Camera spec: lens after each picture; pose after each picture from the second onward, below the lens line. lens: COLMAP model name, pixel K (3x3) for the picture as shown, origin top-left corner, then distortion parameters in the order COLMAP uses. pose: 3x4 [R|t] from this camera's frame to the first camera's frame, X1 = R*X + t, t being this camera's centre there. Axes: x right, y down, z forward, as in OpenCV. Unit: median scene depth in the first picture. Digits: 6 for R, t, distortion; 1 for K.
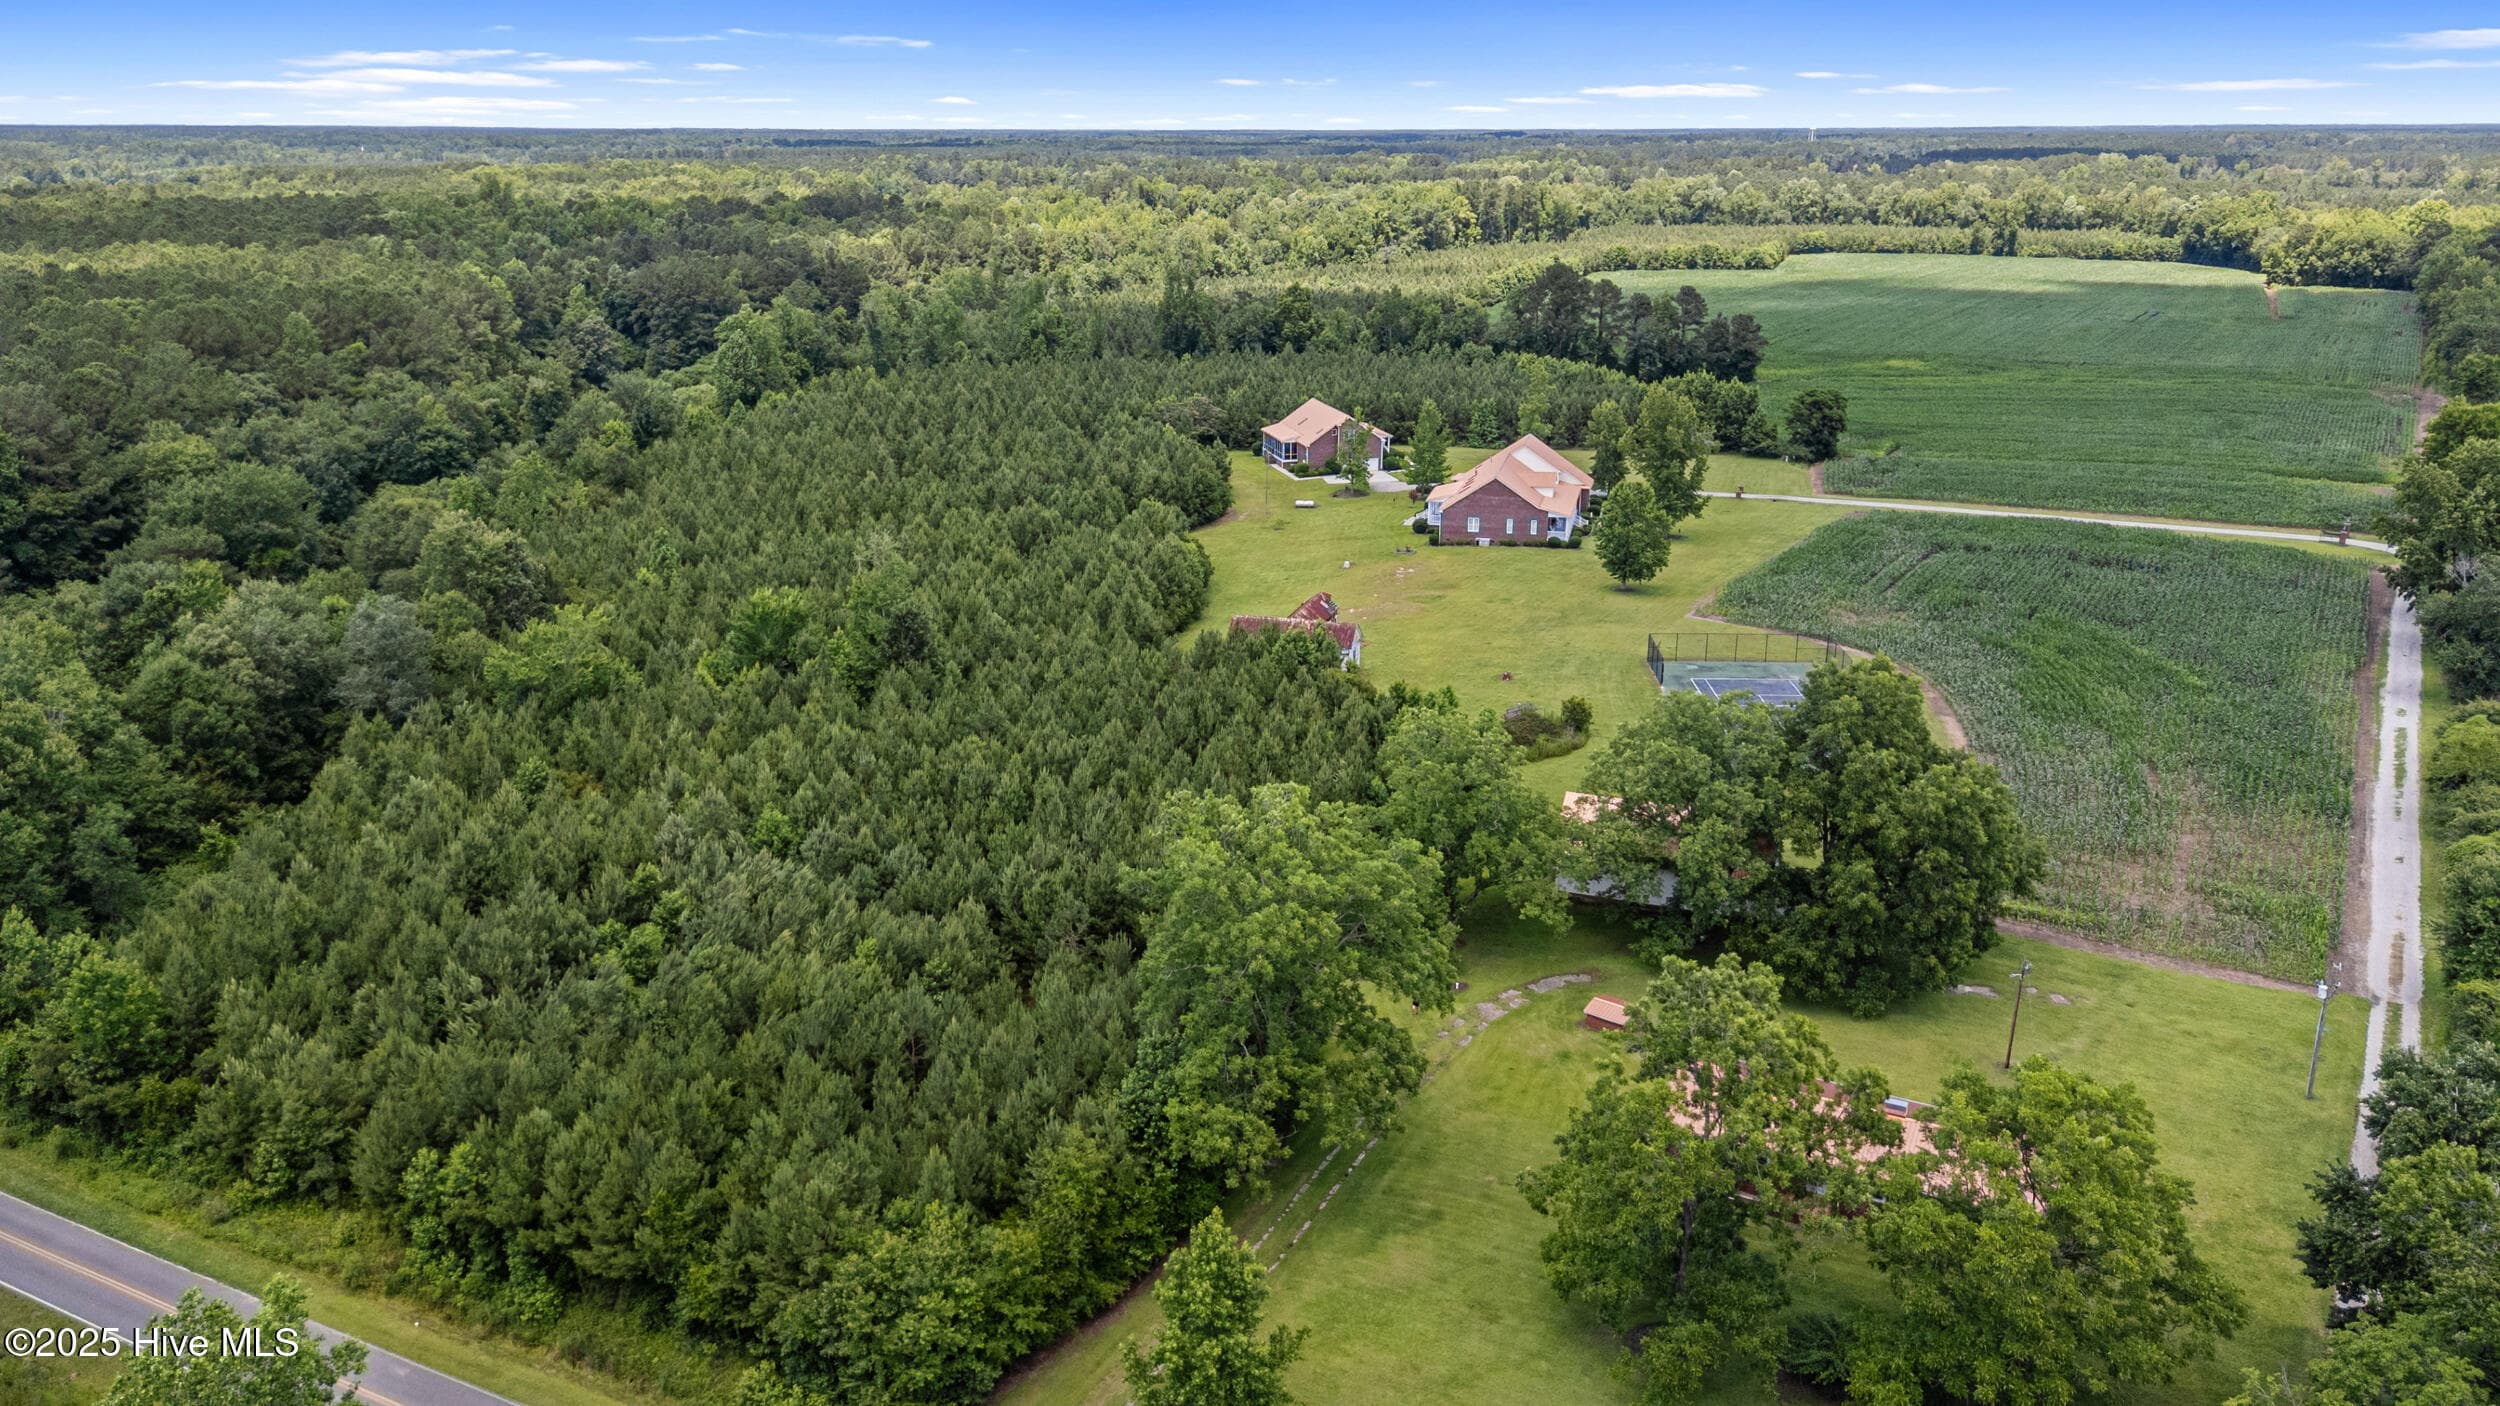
lens RADIAL K [[1823.4, 0, 1250.0], [0, 1823.4, 703.0], [0, 0, 1]] dist [0.012964, 0.004076]
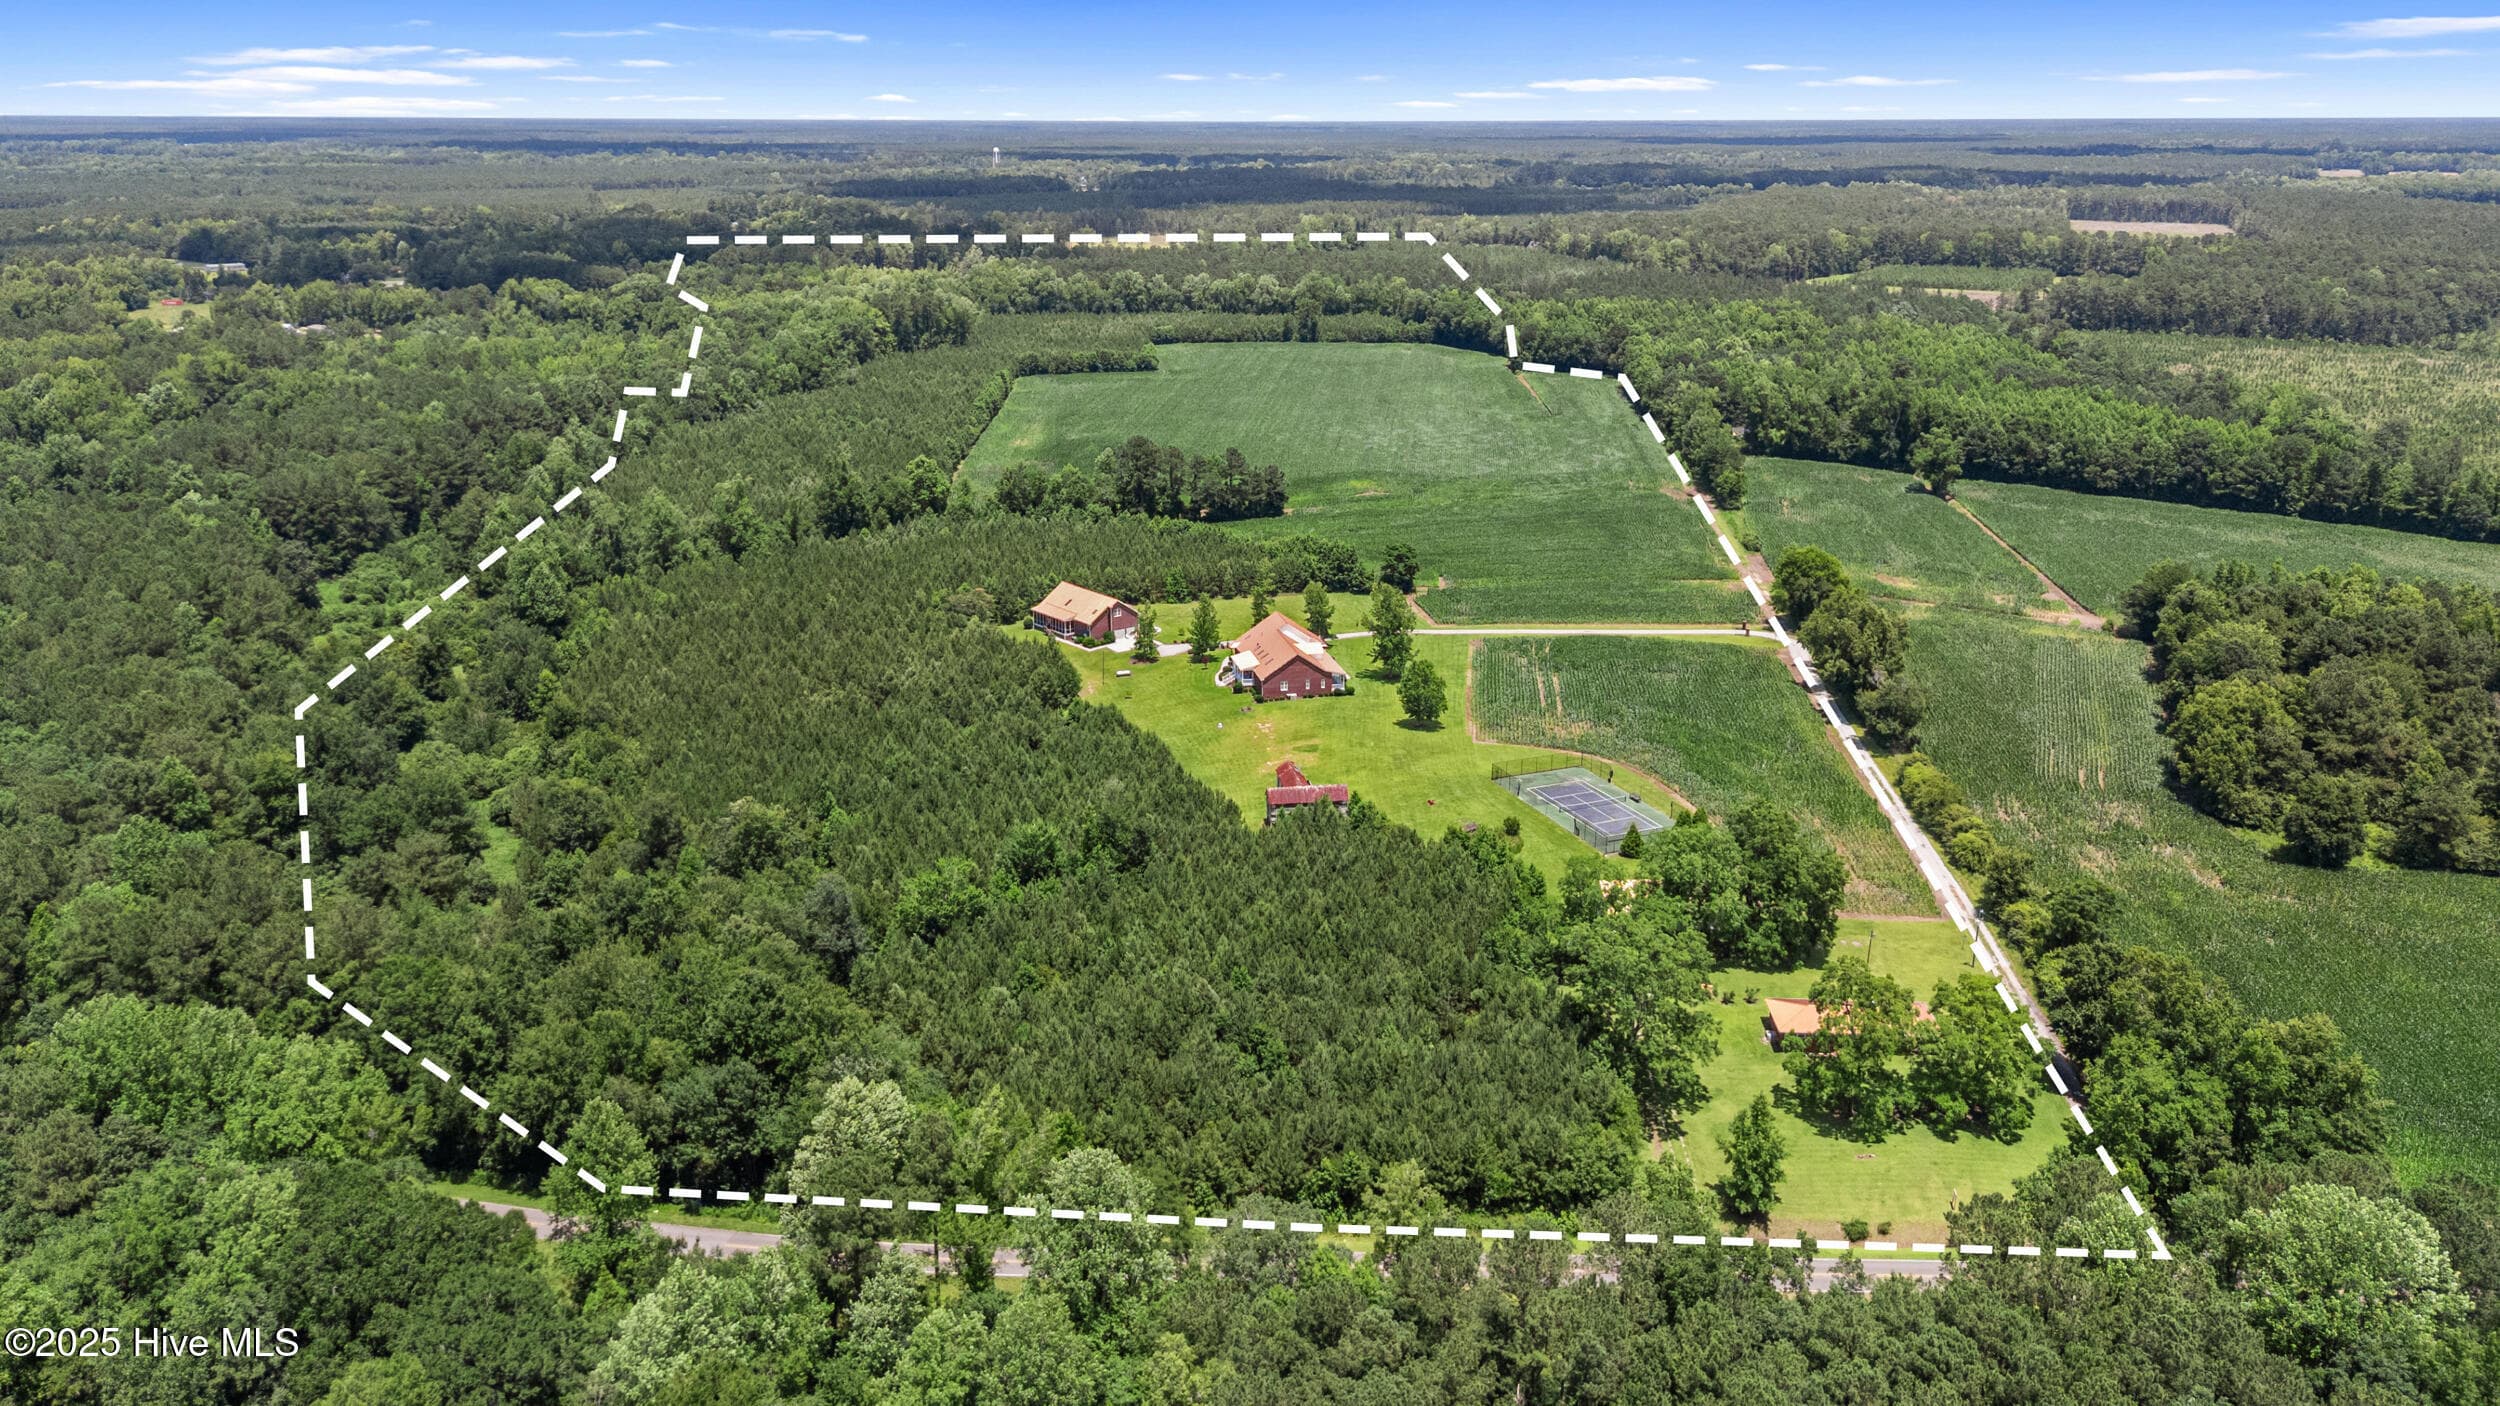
lens RADIAL K [[1823.4, 0, 1250.0], [0, 1823.4, 703.0], [0, 0, 1]] dist [0.012964, 0.004076]
pose [[0.900172, -0.127574, 0.416431, -0.197298], [0.124847, 0.991597, 0.033903, -0.051710], [-0.417257, 0.021472, 0.908535, -0.127853]]
